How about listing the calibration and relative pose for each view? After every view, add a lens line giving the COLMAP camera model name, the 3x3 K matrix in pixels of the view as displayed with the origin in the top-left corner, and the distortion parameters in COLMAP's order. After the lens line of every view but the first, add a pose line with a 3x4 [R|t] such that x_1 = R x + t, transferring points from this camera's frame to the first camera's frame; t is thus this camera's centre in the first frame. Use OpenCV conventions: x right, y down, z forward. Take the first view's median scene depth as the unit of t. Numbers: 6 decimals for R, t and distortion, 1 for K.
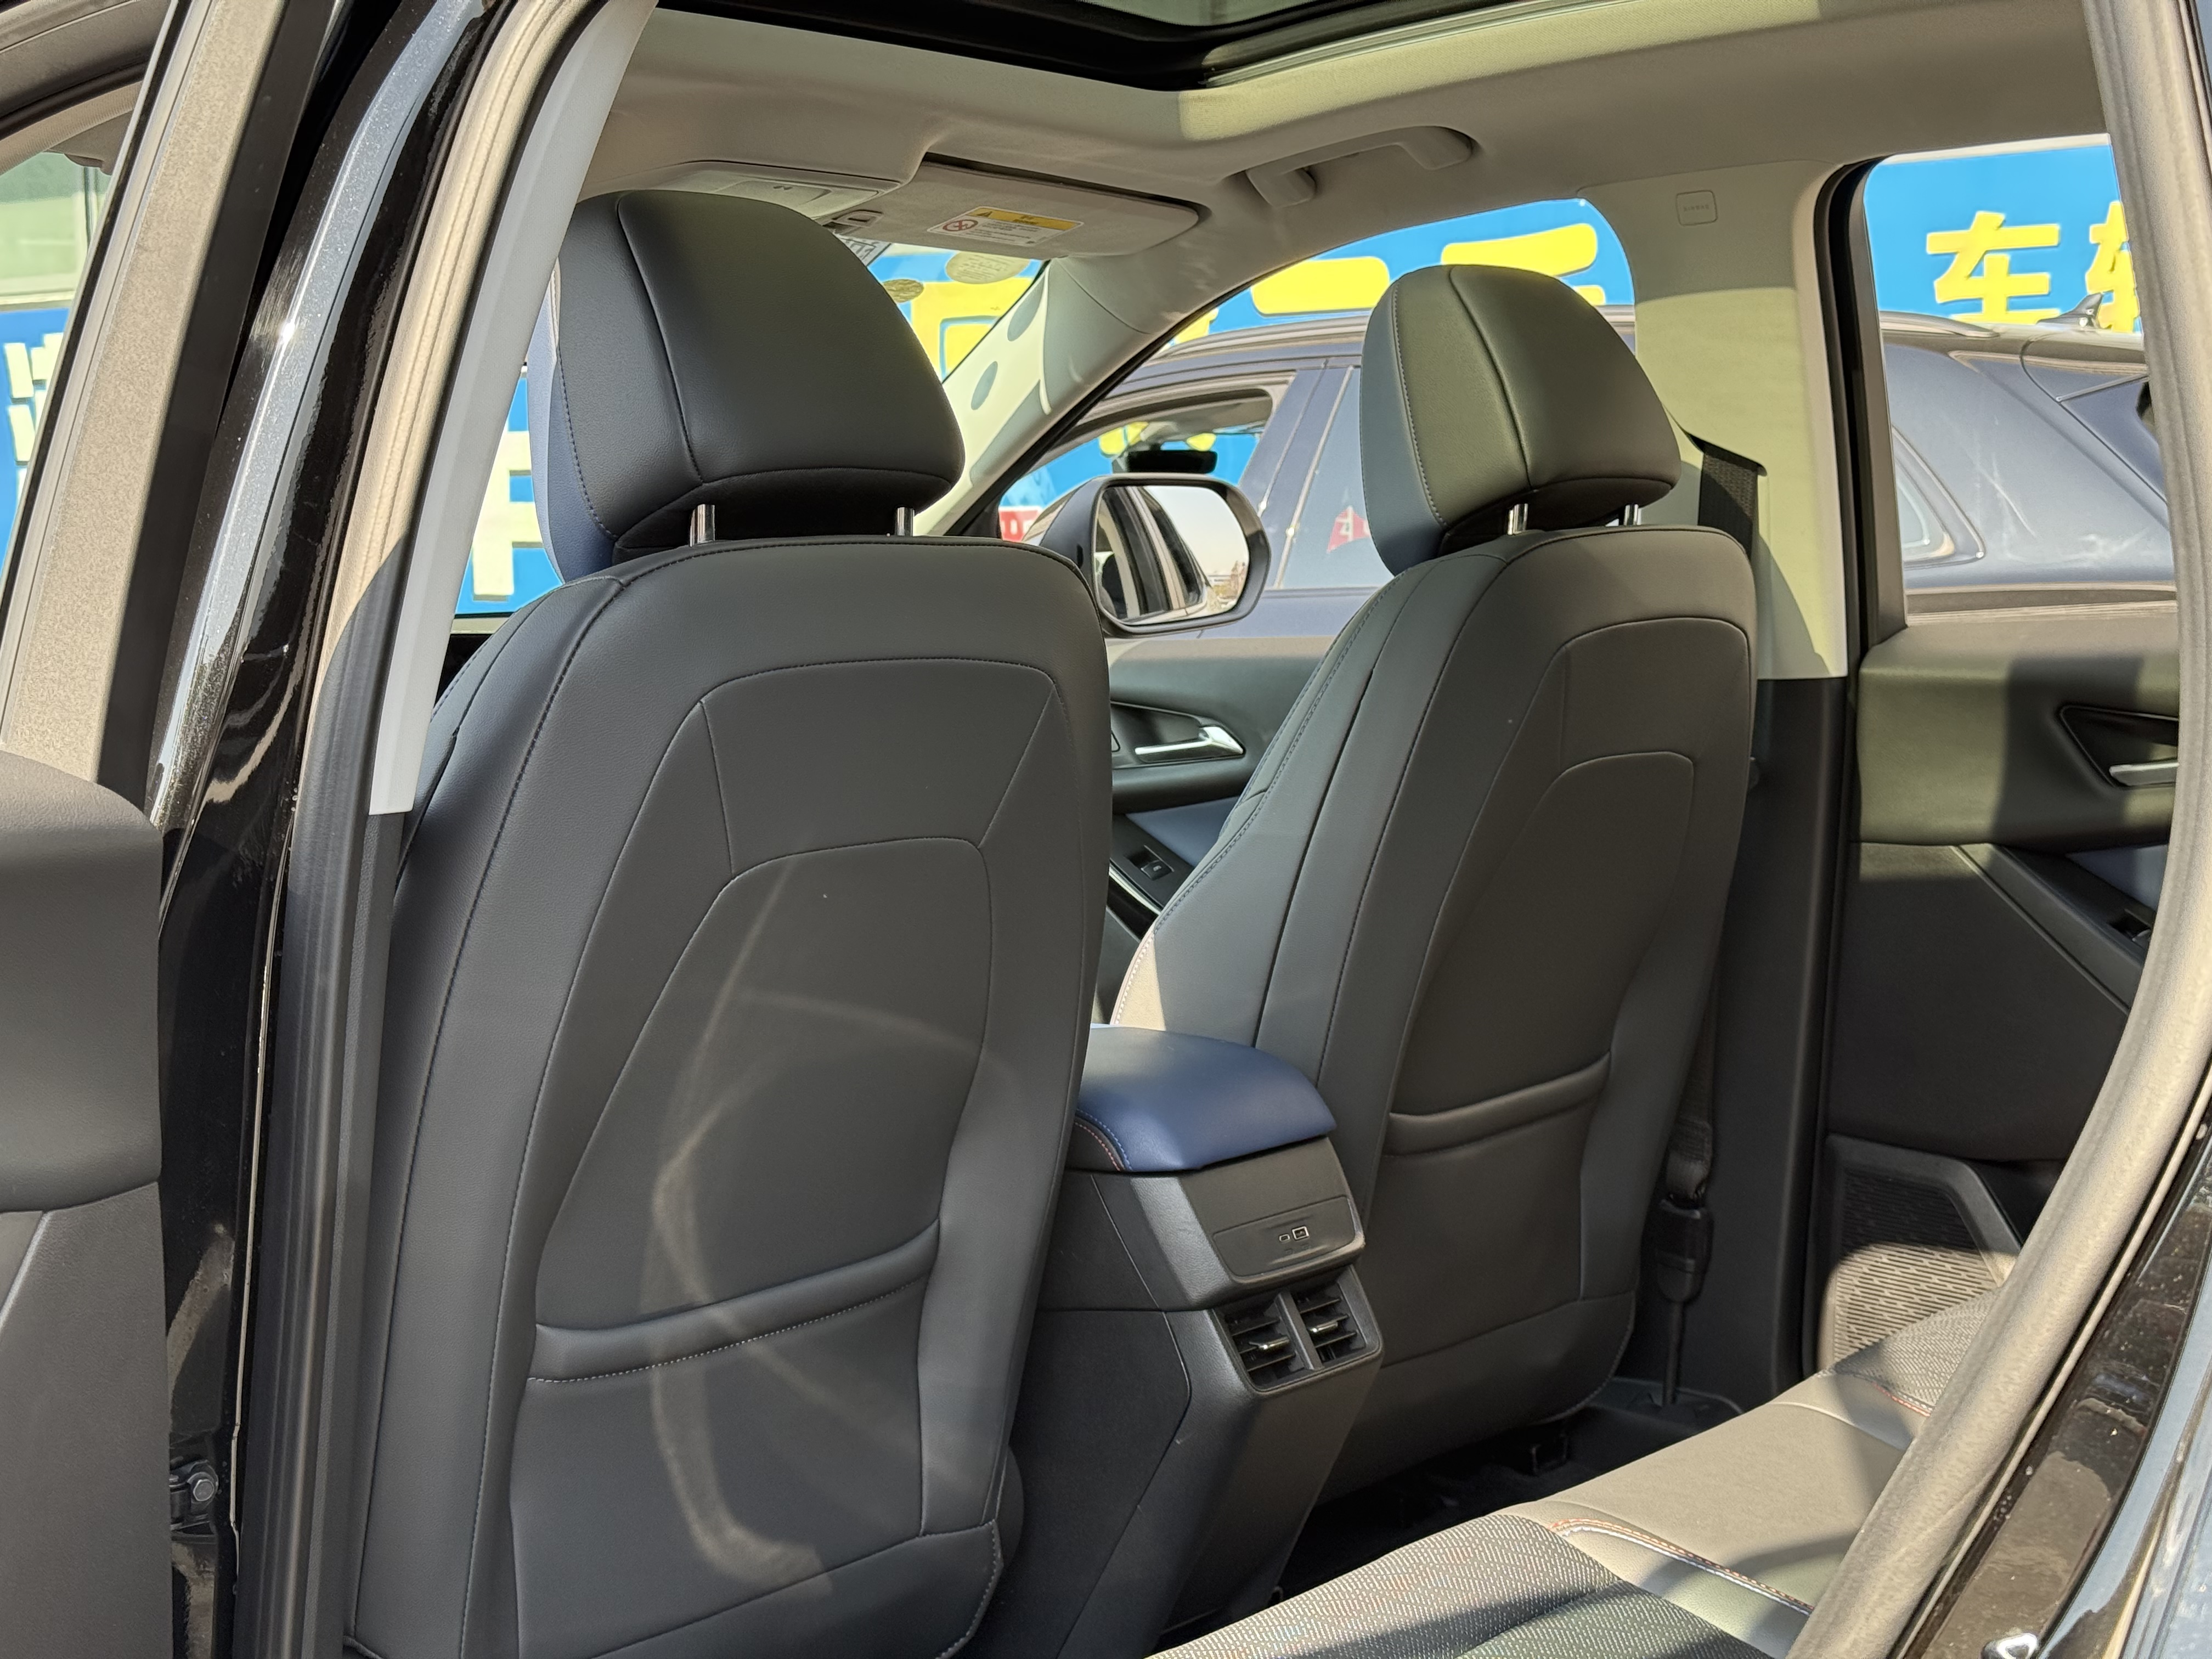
lens RADIAL K [[3049.6, 0, 1115.8], [0, 3049.6, 833.5], [0, 0, 1]] dist [0.111804, 0.000000]
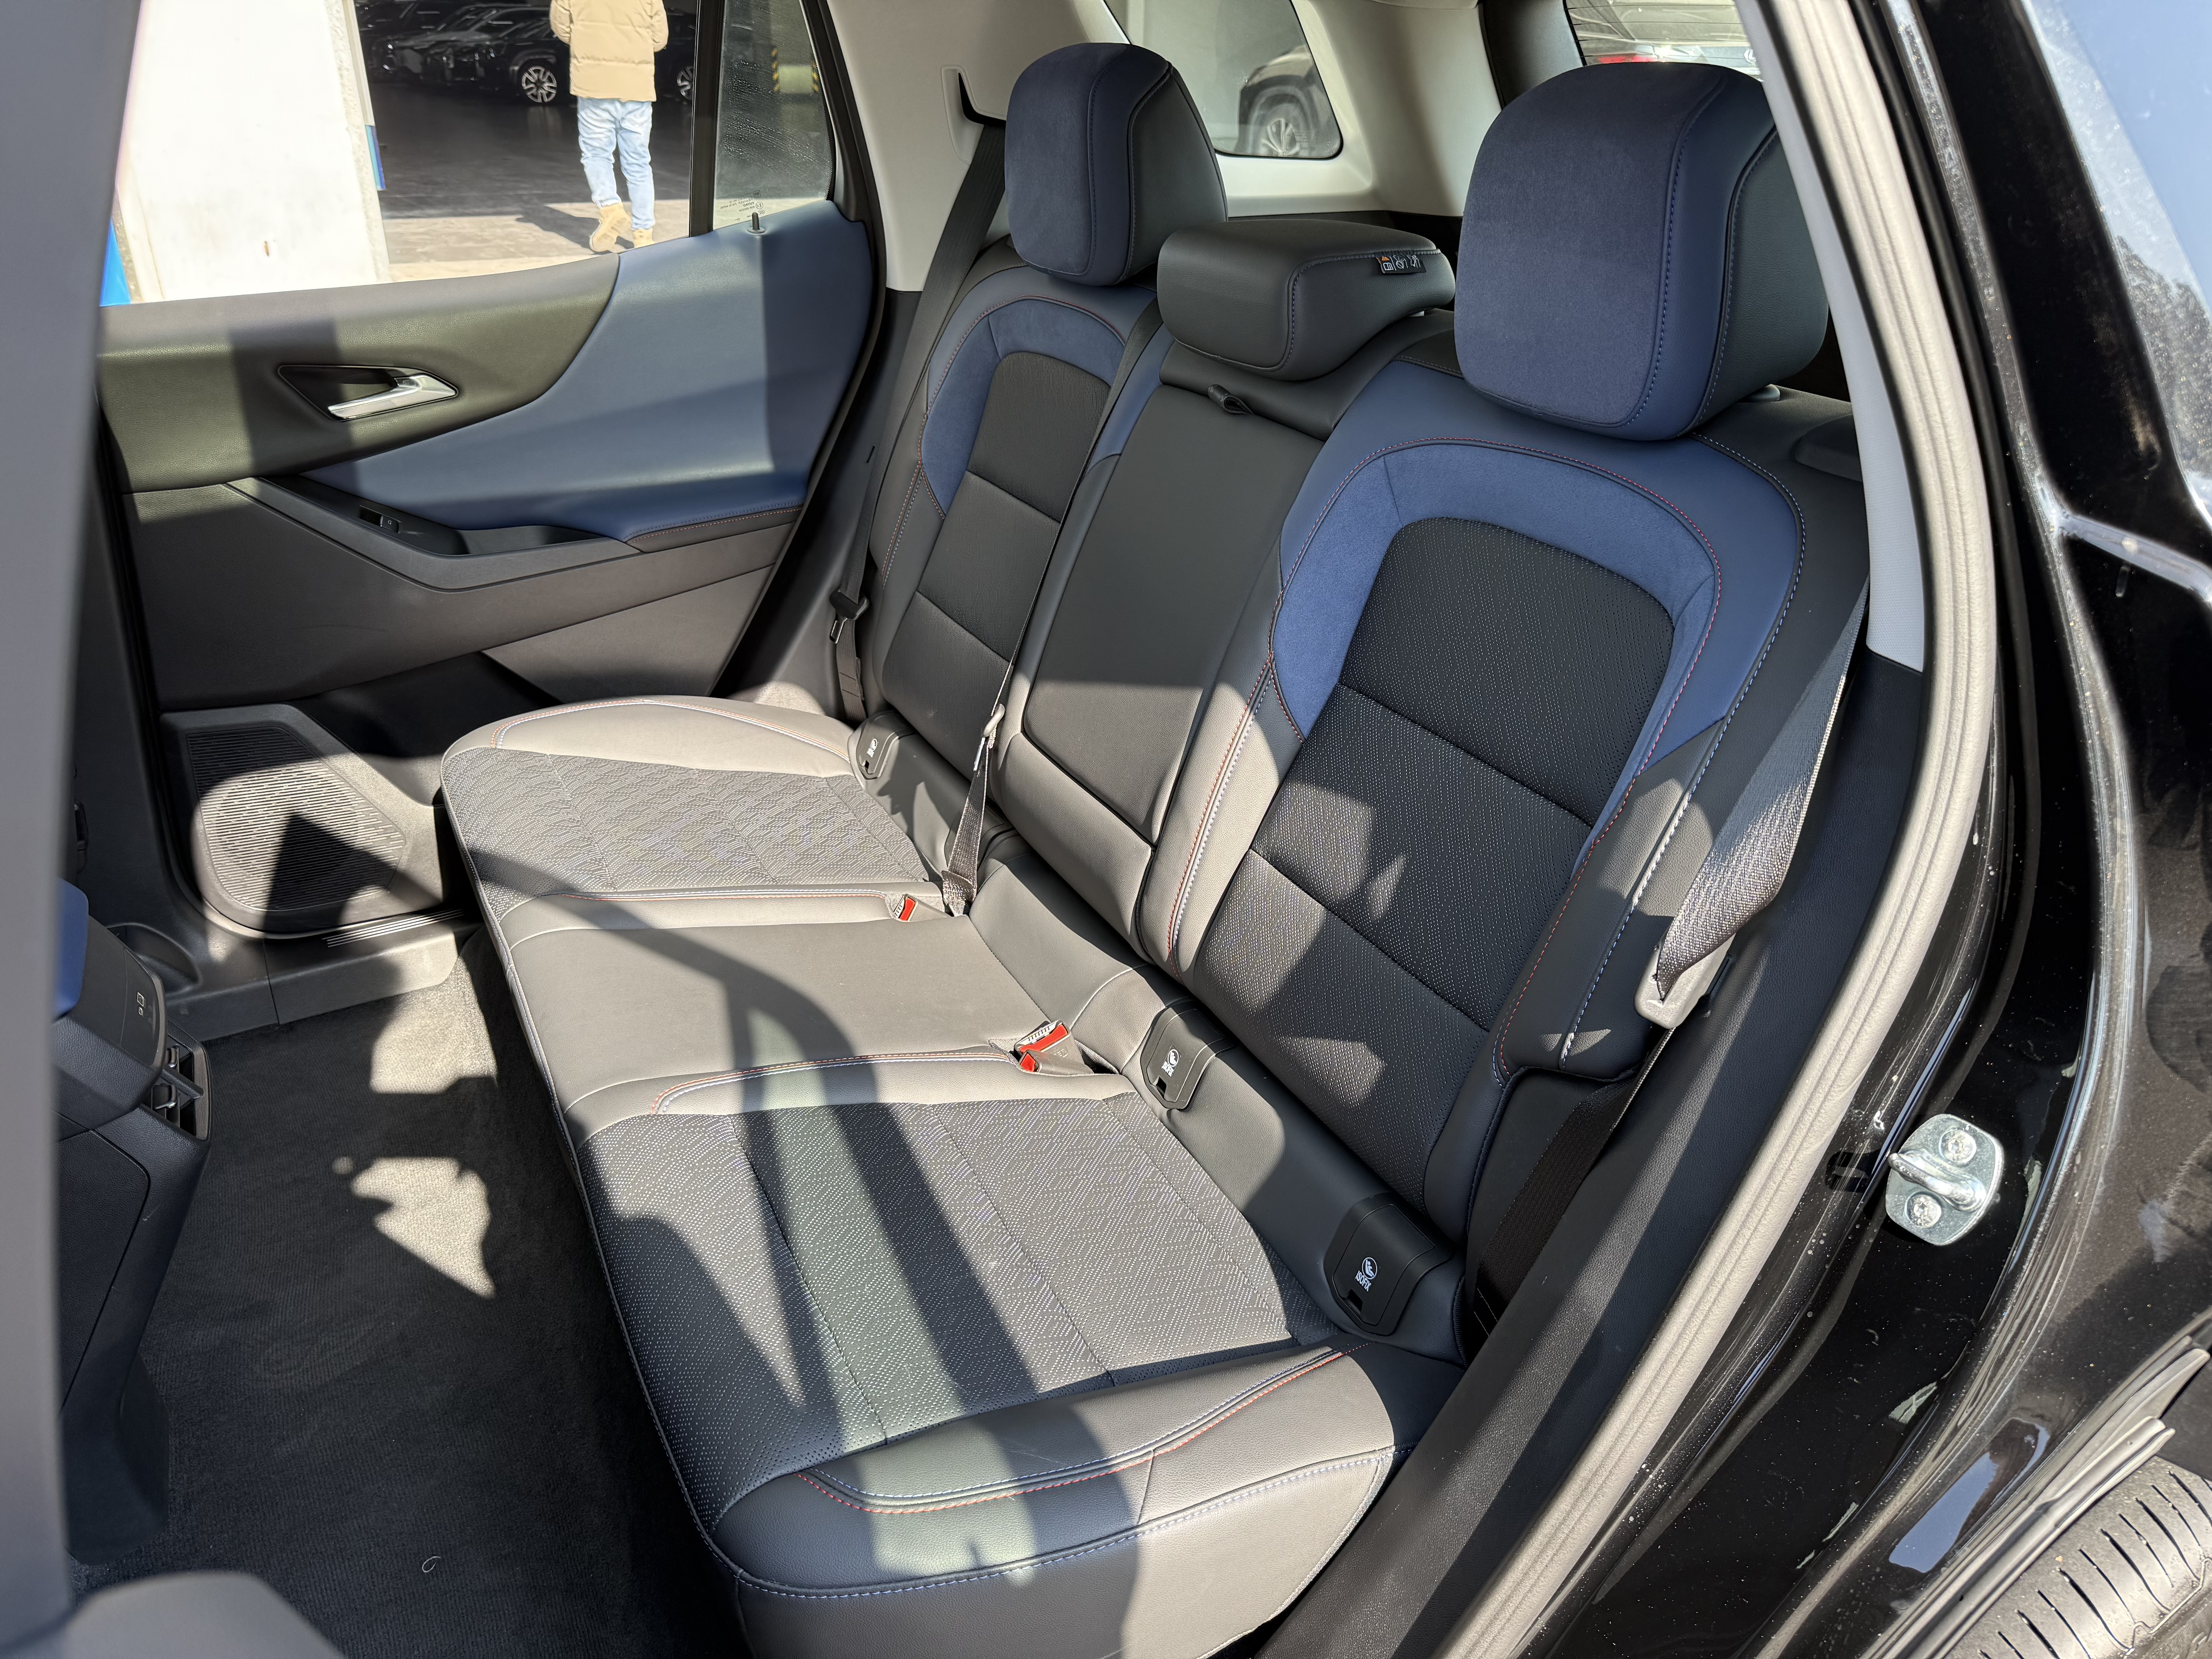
lens RADIAL K [[1526.2, 0, 1105.9], [0, 1526.2, 830.7], [0, 0, 1]] dist [0.075084, -0.119111]
pose [[0.363272, -0.408612, 0.837299, -0.257928], [0.073438, 0.908457, 0.411476, -0.130865], [-0.928784, -0.087988, 0.360025, 0.477953]]
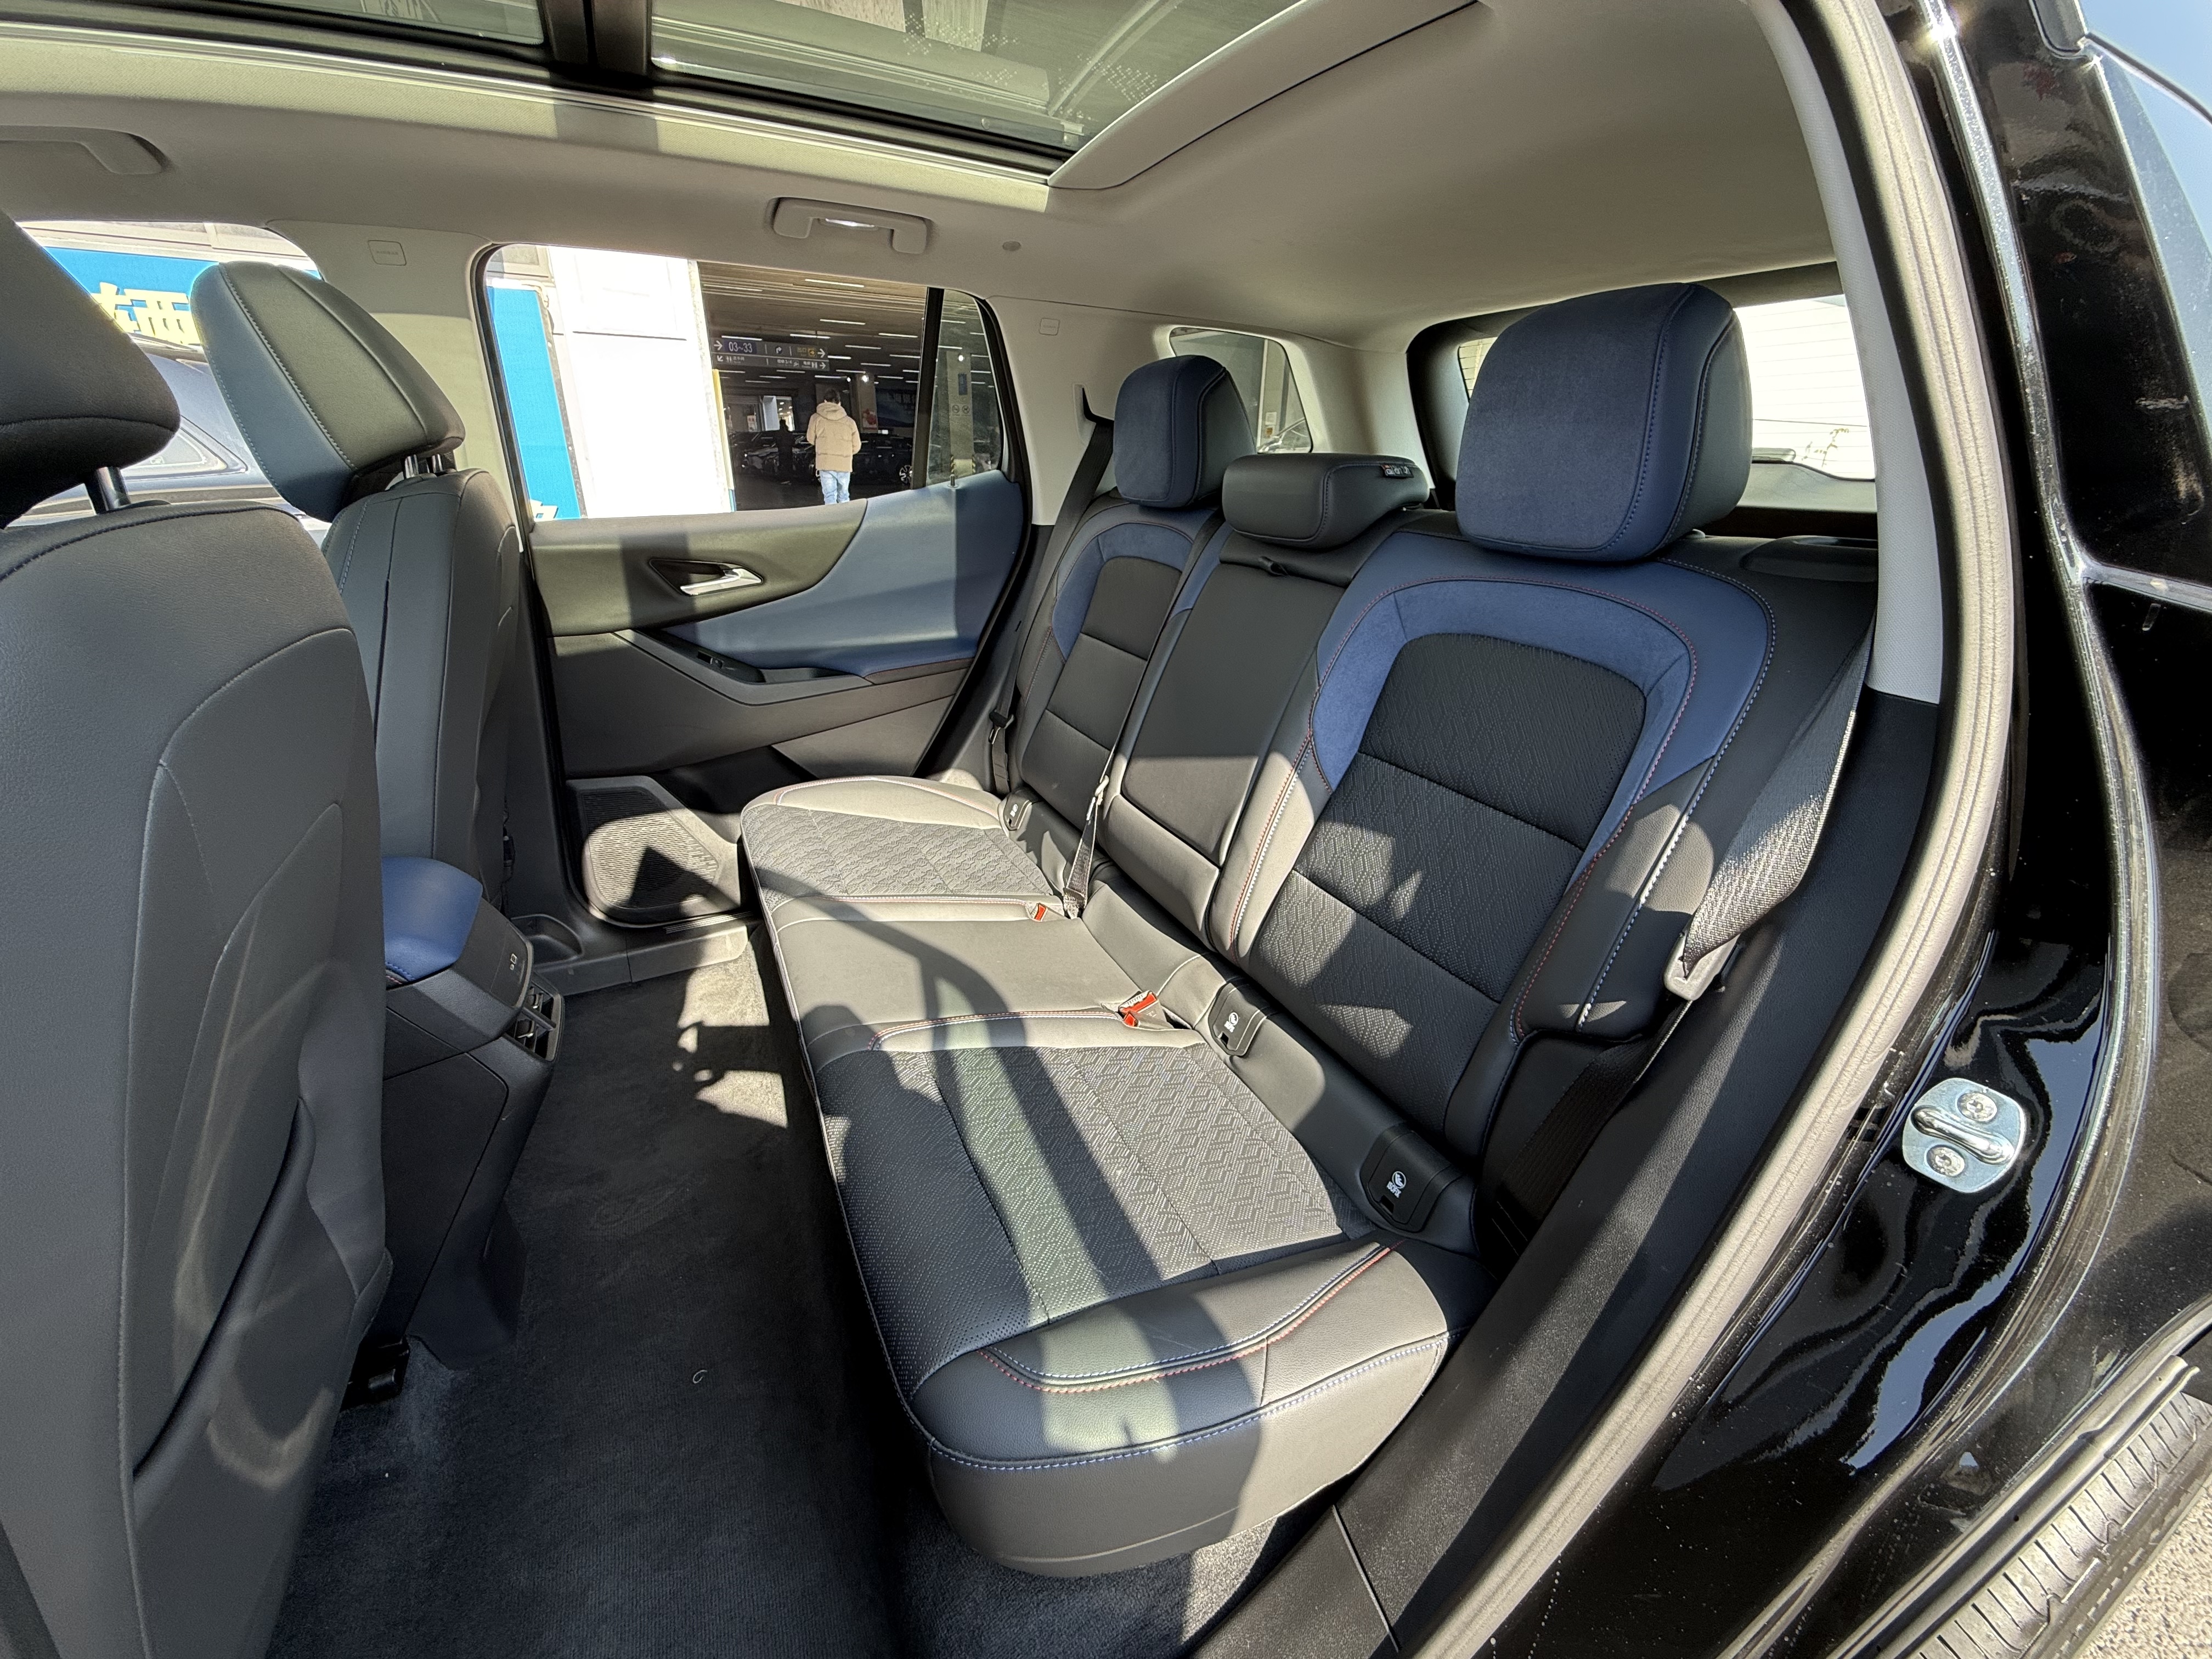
lens RADIAL K [[870.1, 0, 1102.8], [0, 870.1, 825.2], [0, 0, 1]] dist [-0.006664, 0.000765]
pose [[0.391548, -0.343304, 0.853717, -0.178405], [0.068544, 0.936099, 0.344995, -0.066874], [-0.917601, -0.076565, 0.390059, 0.555441]]
